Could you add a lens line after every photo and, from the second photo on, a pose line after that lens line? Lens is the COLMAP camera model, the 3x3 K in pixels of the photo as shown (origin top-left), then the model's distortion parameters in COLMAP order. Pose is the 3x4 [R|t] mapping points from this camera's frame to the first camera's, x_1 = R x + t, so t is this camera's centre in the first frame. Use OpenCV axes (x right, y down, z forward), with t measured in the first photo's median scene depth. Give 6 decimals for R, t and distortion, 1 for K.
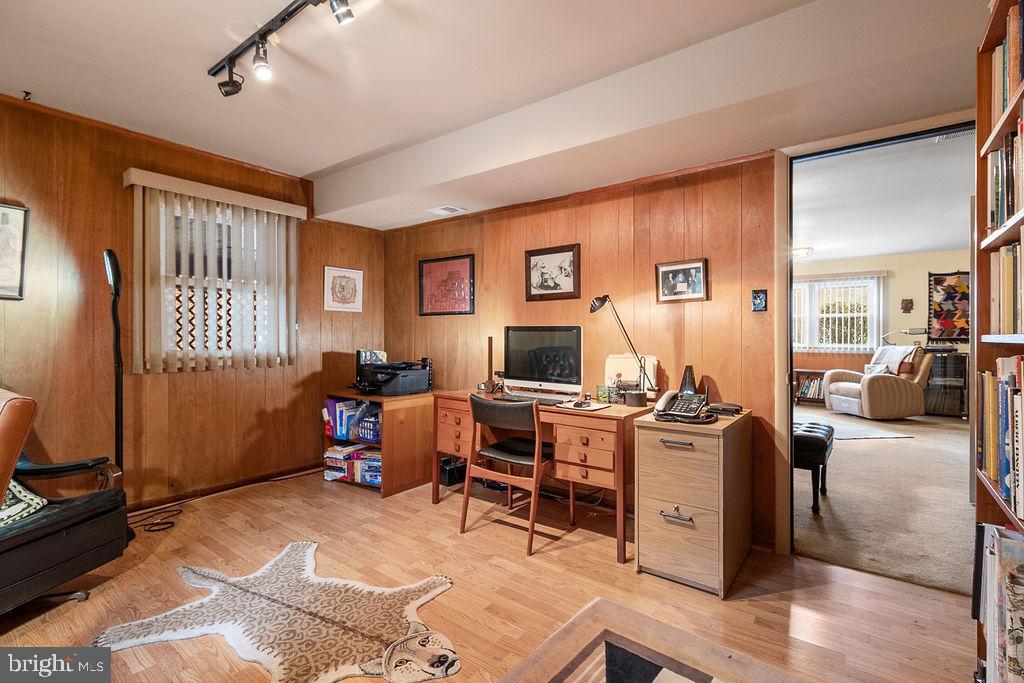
lens RADIAL K [[474.4, 0, 519.5], [0, 474.4, 338.0], [0, 0, 1]] dist [-0.003804, 0.000780]
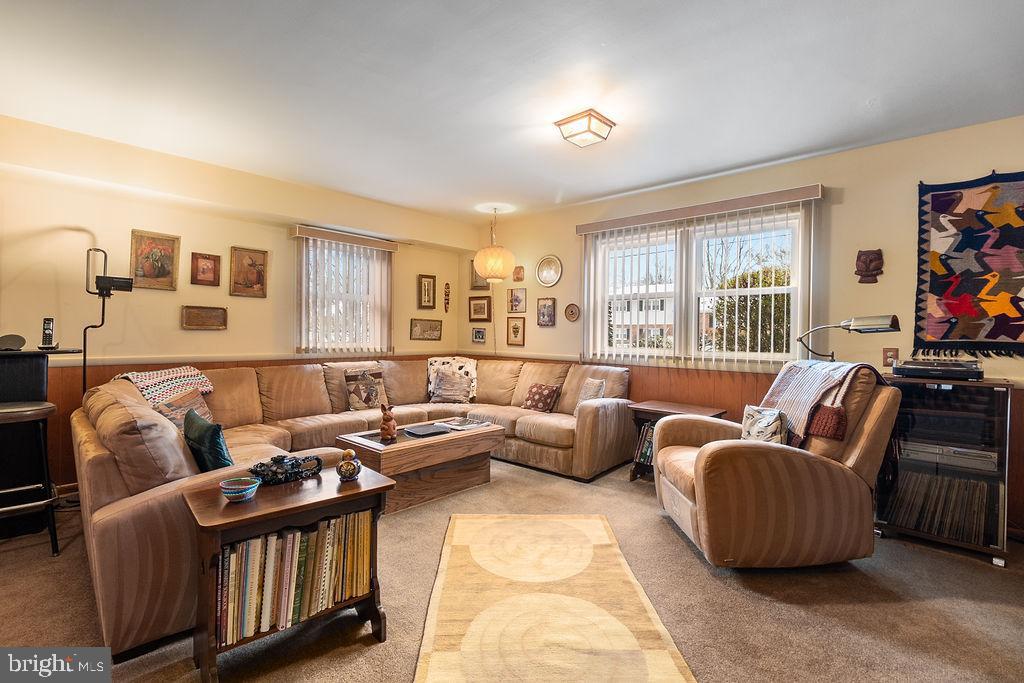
lens RADIAL K [[474.4, 0, 514.5], [0, 474.4, 343.6], [0, 0, 1]] dist [-0.003804, 0.000780]
pose [[0.997414, 0.007911, -0.071433, 0.541037], [-0.007056, 0.999901, 0.012208, -0.000241], [0.071522, -0.011673, 0.997371, 0.558463]]
